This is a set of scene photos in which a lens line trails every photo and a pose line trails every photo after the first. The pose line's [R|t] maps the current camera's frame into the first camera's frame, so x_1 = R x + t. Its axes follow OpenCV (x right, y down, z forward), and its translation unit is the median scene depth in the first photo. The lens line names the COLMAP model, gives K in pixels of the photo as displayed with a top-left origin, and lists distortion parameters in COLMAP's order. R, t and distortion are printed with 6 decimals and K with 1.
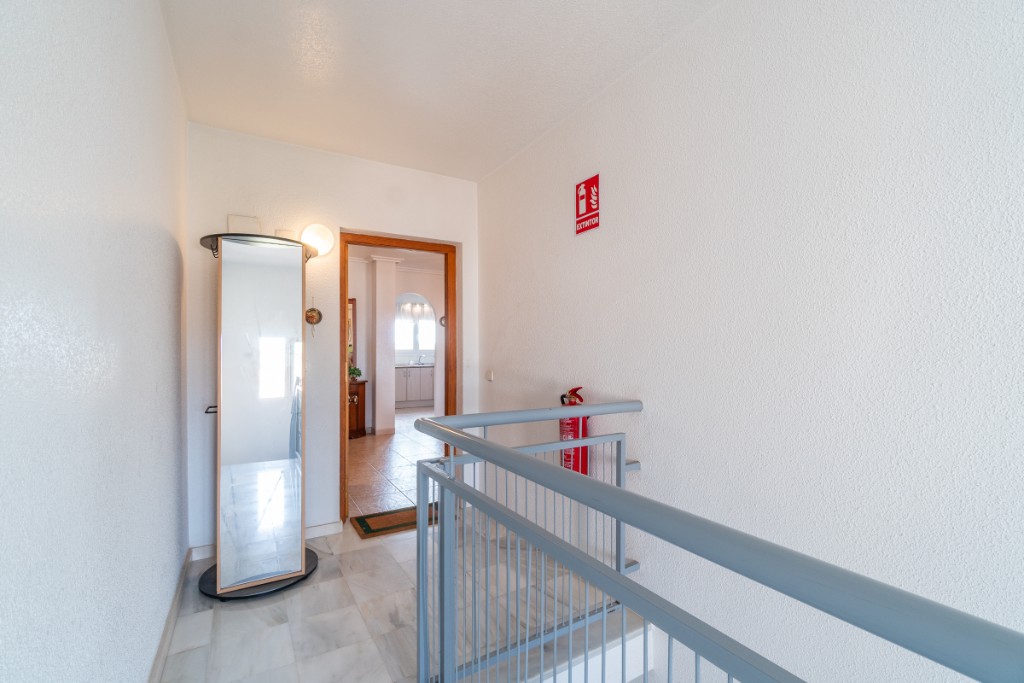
lens RADIAL K [[437.9, 0, 511.5], [0, 437.9, 347.0], [0, 0, 1]] dist [-0.006741, 0.002016]
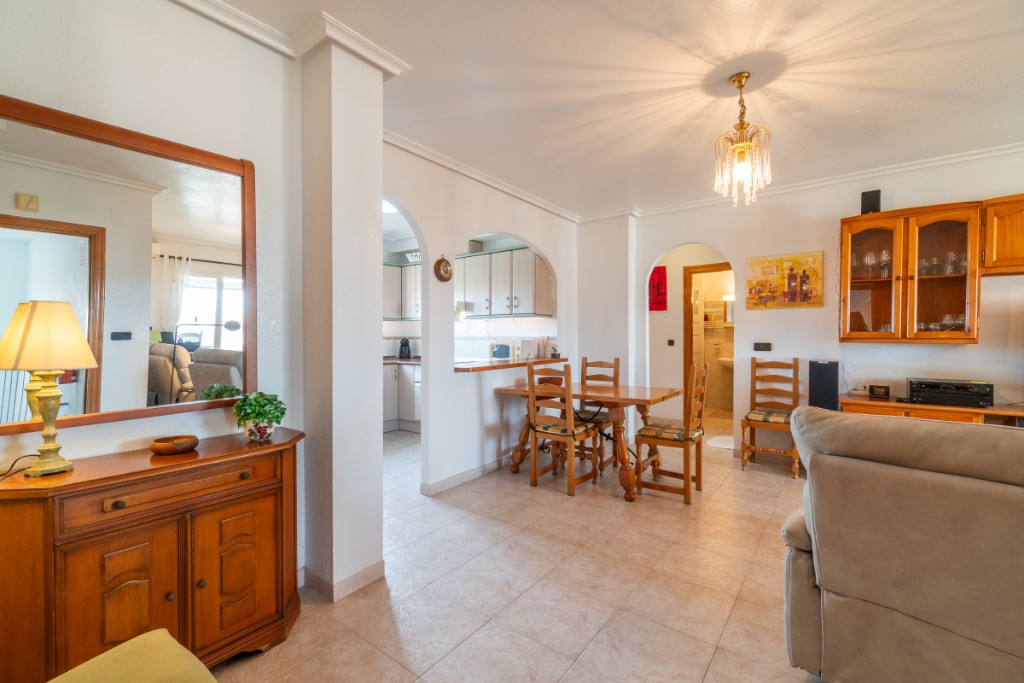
lens RADIAL K [[437.9, 0, 510.1], [0, 437.9, 339.6], [0, 0, 1]] dist [-0.006741, 0.002016]
pose [[0.929030, -0.006018, 0.369955, -0.196191], [0.000363, 0.999882, 0.015354, 0.005344], [-0.370003, -0.014130, 0.928923, 0.422168]]
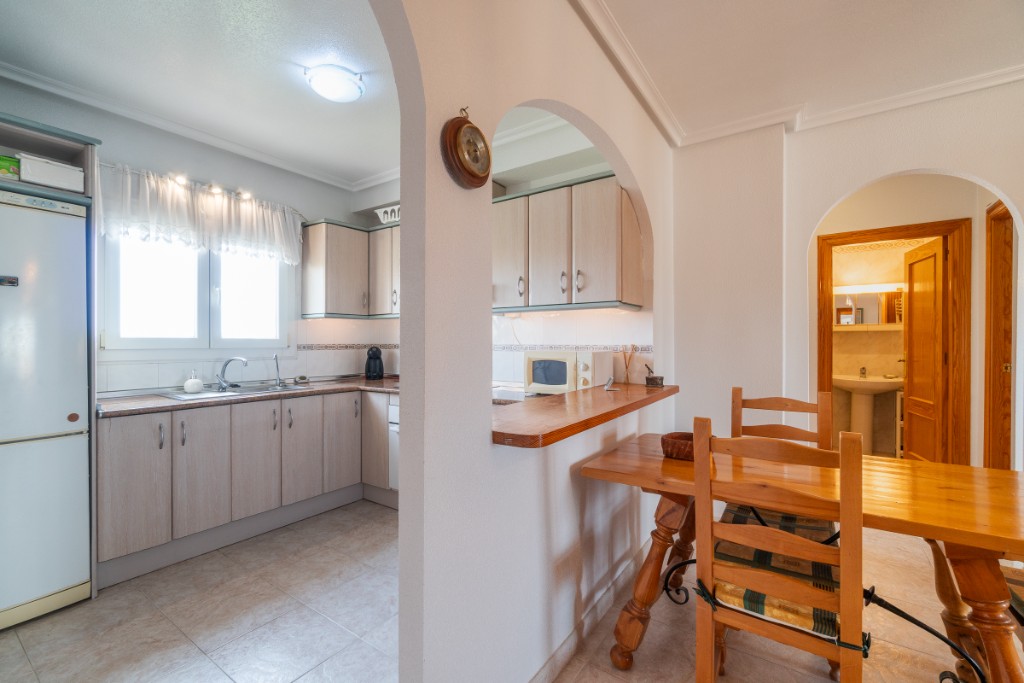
lens RADIAL K [[437.9, 0, 516.1], [0, 437.9, 342.4], [0, 0, 1]] dist [-0.006741, 0.002016]
pose [[0.906369, 0.000010, 0.422487, -0.155460], [-0.002695, 0.999980, 0.005757, 0.006319], [-0.422478, -0.006357, 0.906351, 0.646521]]
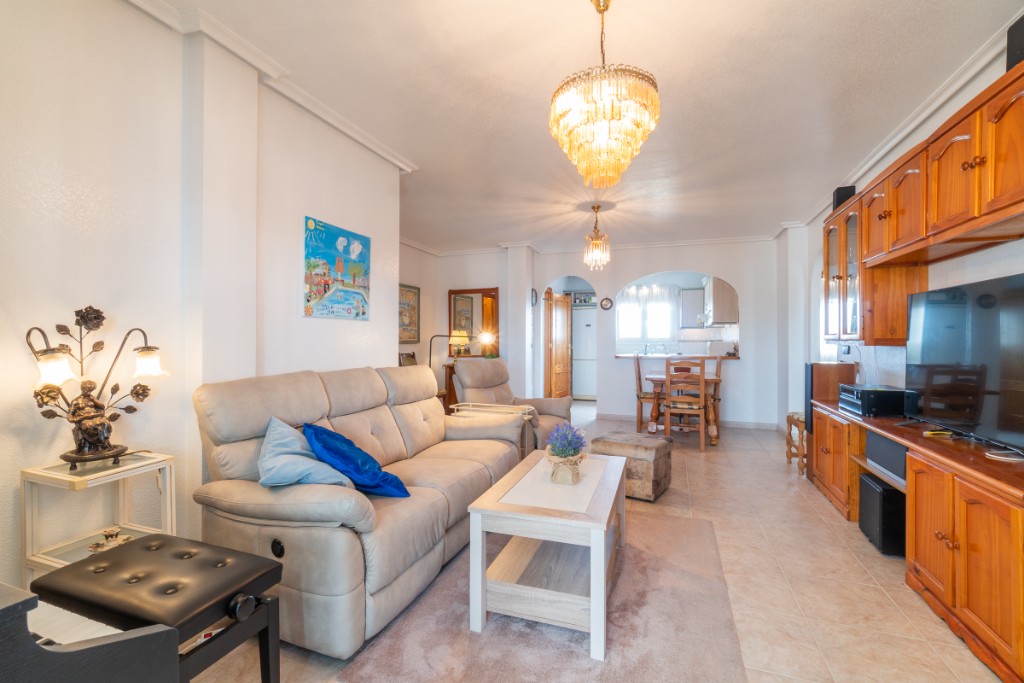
lens RADIAL K [[437.9, 0, 505.3], [0, 437.9, 343.6], [0, 0, 1]] dist [-0.006741, 0.002016]
pose [[0.628247, 0.004565, -0.778001, 0.295027], [0.004236, 0.999948, 0.009288, 0.008201], [0.778002, -0.009130, 0.628195, 0.233208]]
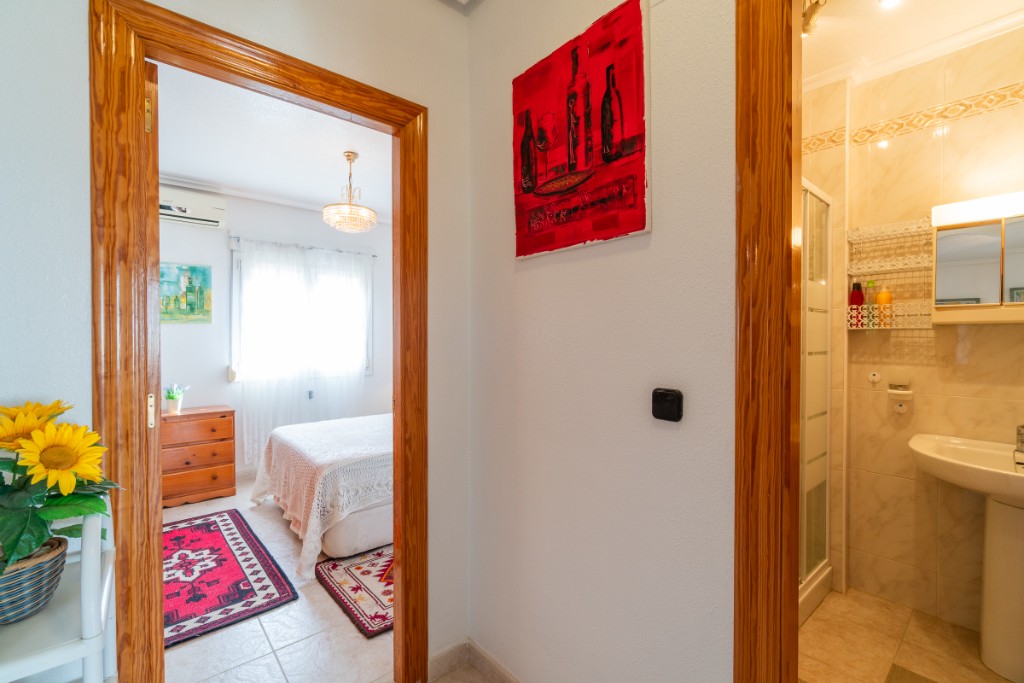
lens RADIAL K [[437.9, 0, 510.4], [0, 437.9, 343.4], [0, 0, 1]] dist [-0.006741, 0.002016]
pose [[0.985959, 0.001225, 0.166981, 0.164161], [-0.004393, 0.999817, 0.018605, 0.001559], [-0.166928, -0.019078, 0.985785, 0.786152]]
